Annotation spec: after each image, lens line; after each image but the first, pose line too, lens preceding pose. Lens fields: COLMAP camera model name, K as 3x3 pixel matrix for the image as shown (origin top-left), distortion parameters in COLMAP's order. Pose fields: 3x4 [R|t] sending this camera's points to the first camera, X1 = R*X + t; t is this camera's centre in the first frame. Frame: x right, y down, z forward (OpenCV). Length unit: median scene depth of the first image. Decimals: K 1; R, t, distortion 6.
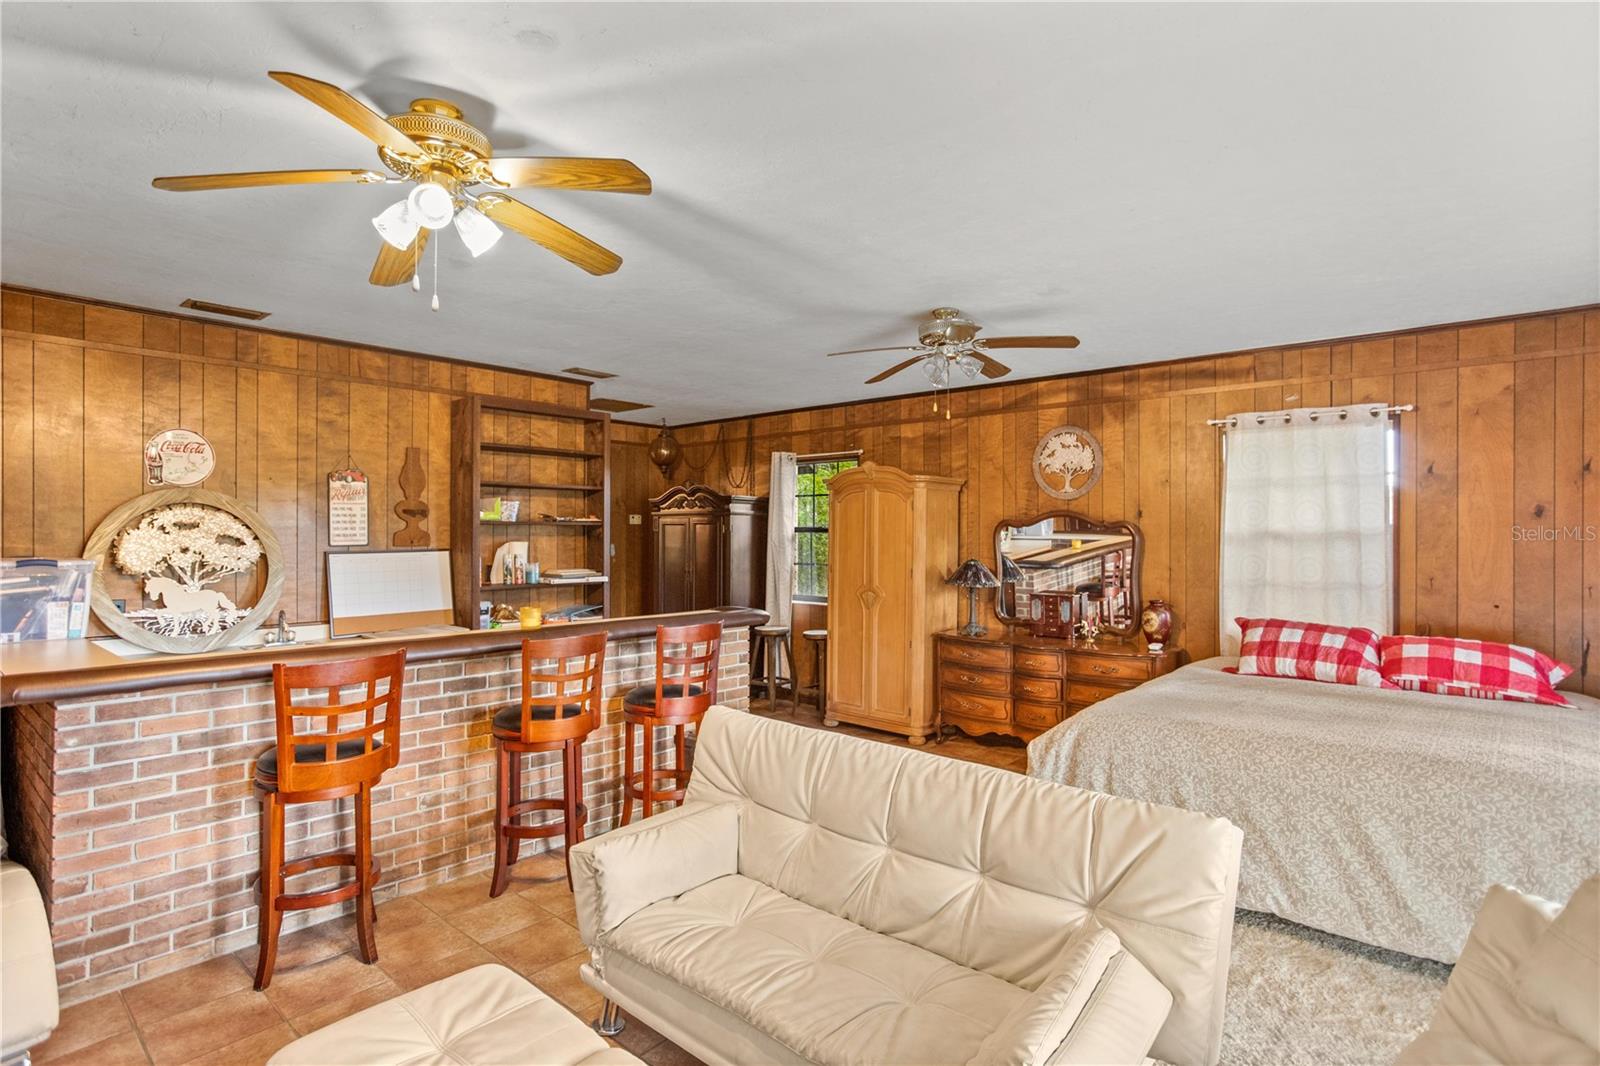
lens RADIAL K [[784.6, 0, 803.8], [0, 784.6, 535.8], [0, 0, 1]] dist [-0.049353, 0.030866]
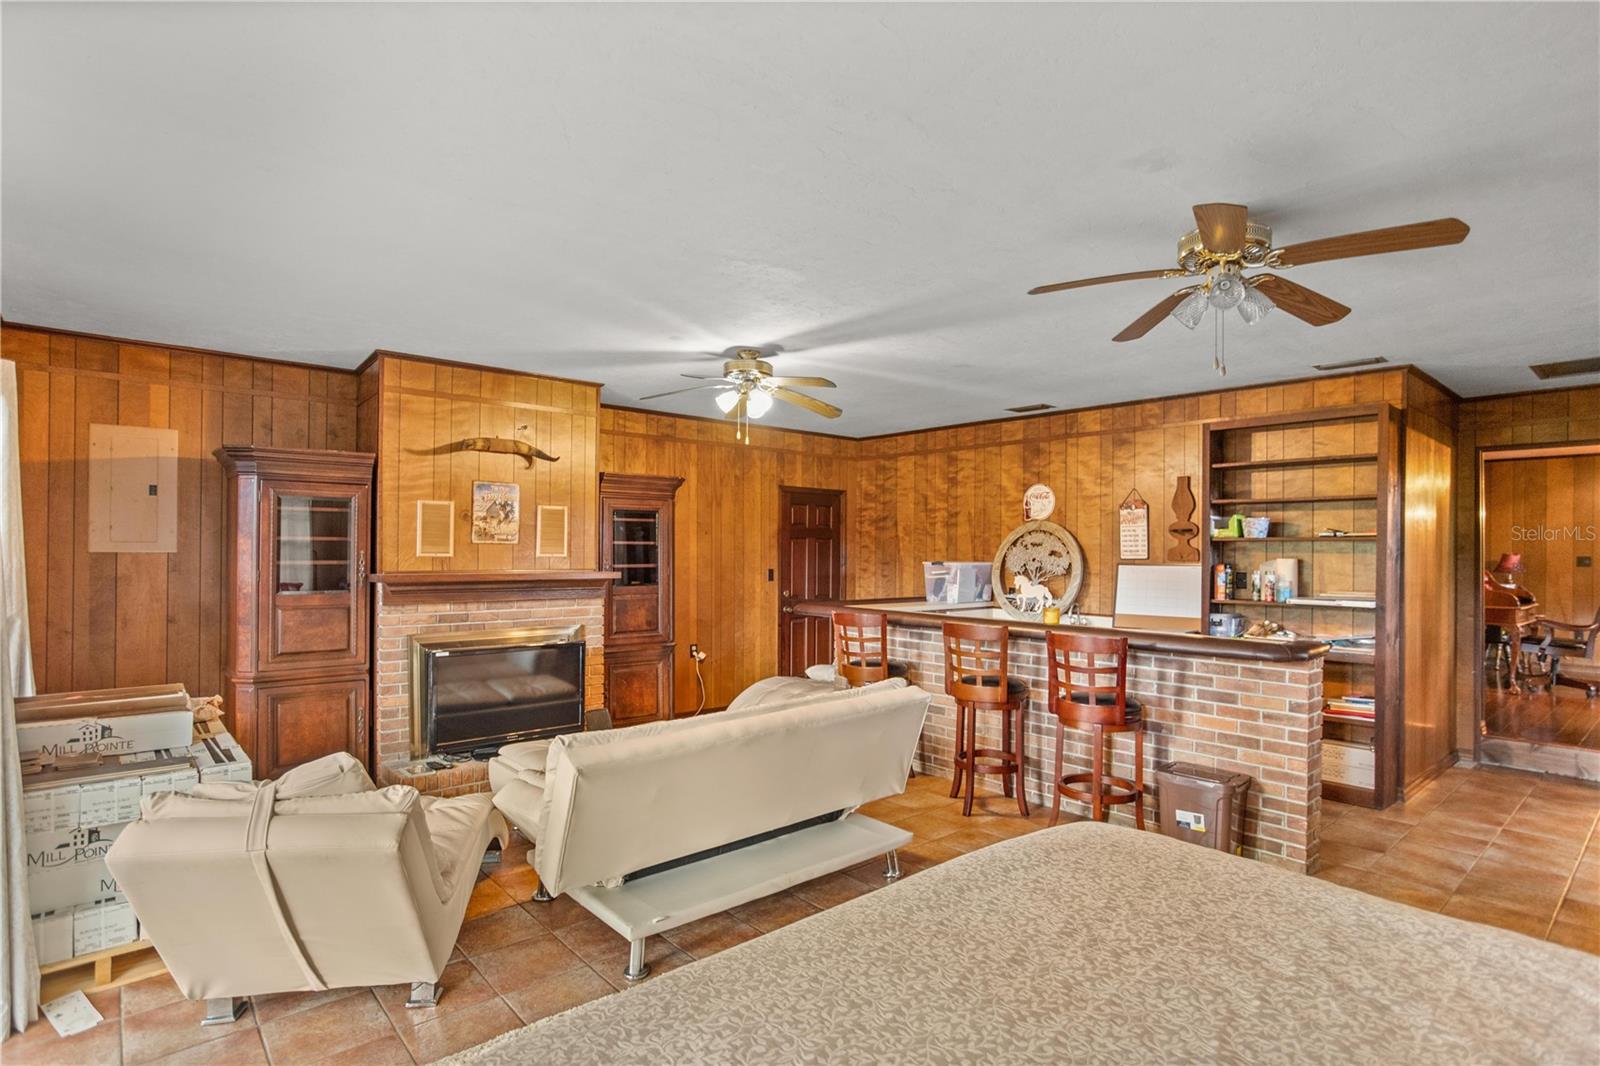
lens RADIAL K [[784.6, 0, 803.8], [0, 784.6, 535.8], [0, 0, 1]] dist [-0.049353, 0.030866]
pose [[-0.091098, -0.015275, -0.995725, 0.851536], [-0.004870, 0.999877, -0.014893, -0.004587], [0.995830, 0.003492, -0.091161, 0.644810]]
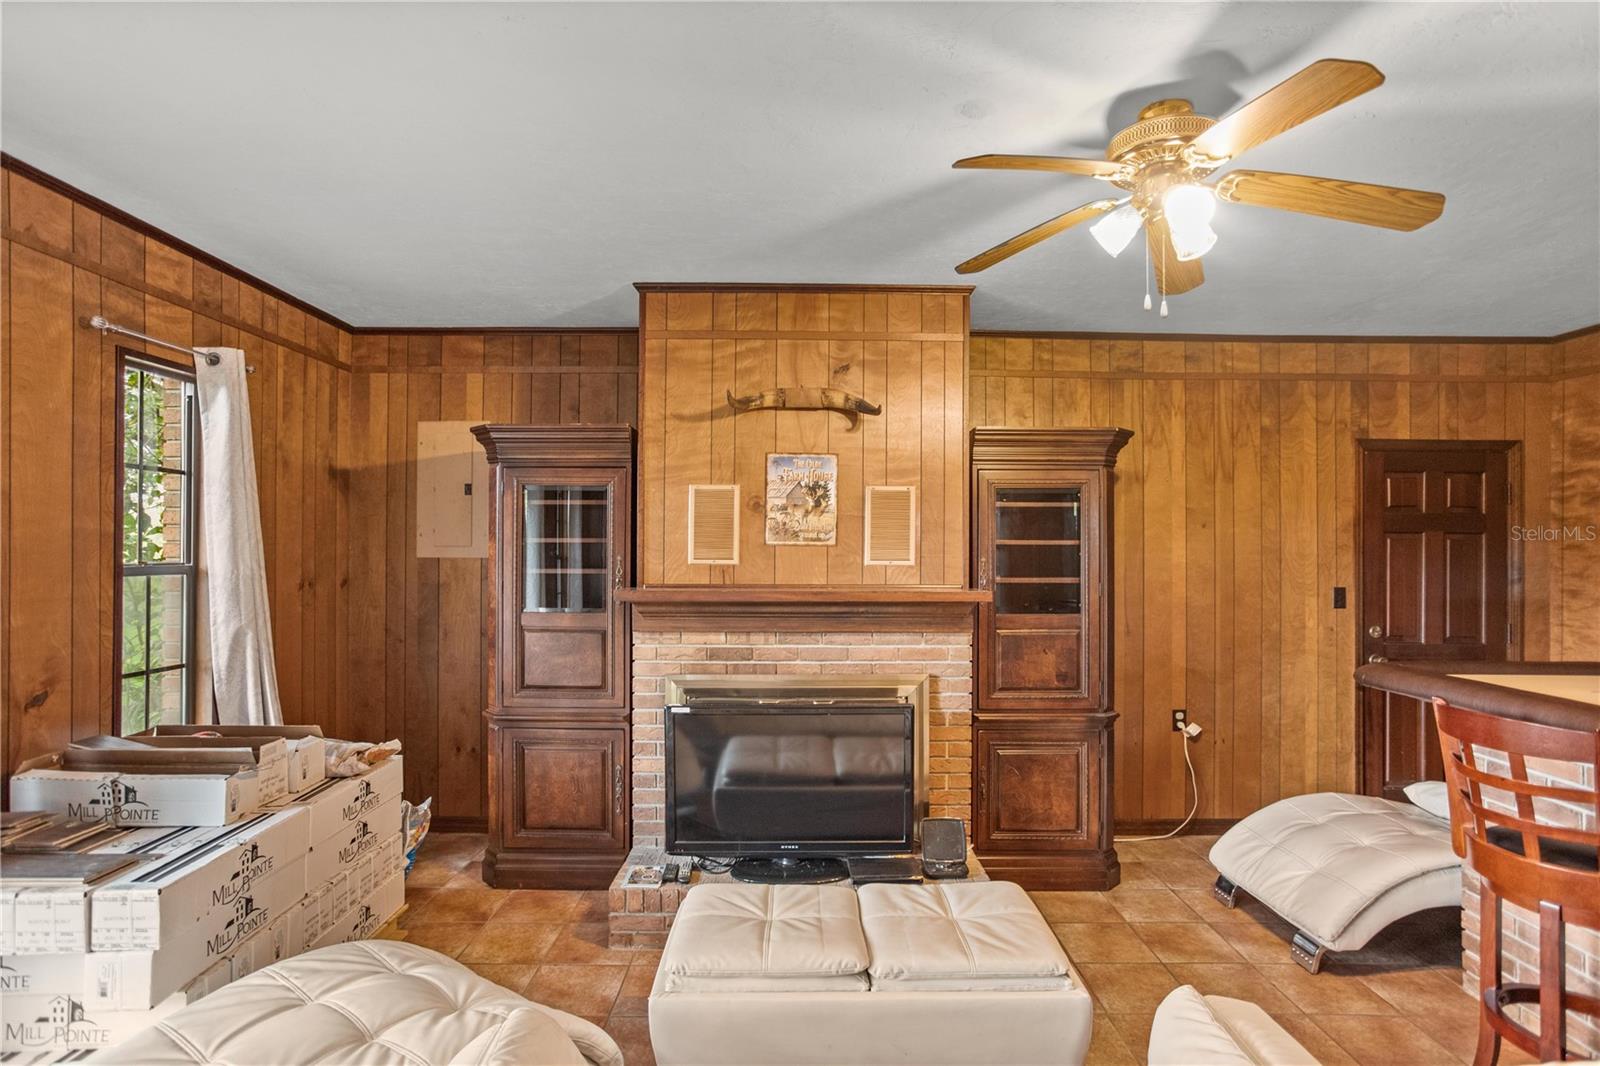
lens RADIAL K [[809.6, 0, 801.6], [0, 809.6, 548.3], [0, 0, 1]] dist [-0.051278, 0.035602]
pose [[-0.720006, -0.002625, -0.693962, 0.270149], [-0.000216, 0.999994, -0.003559, -0.001875], [0.693967, -0.002413, -0.720002, 0.667019]]
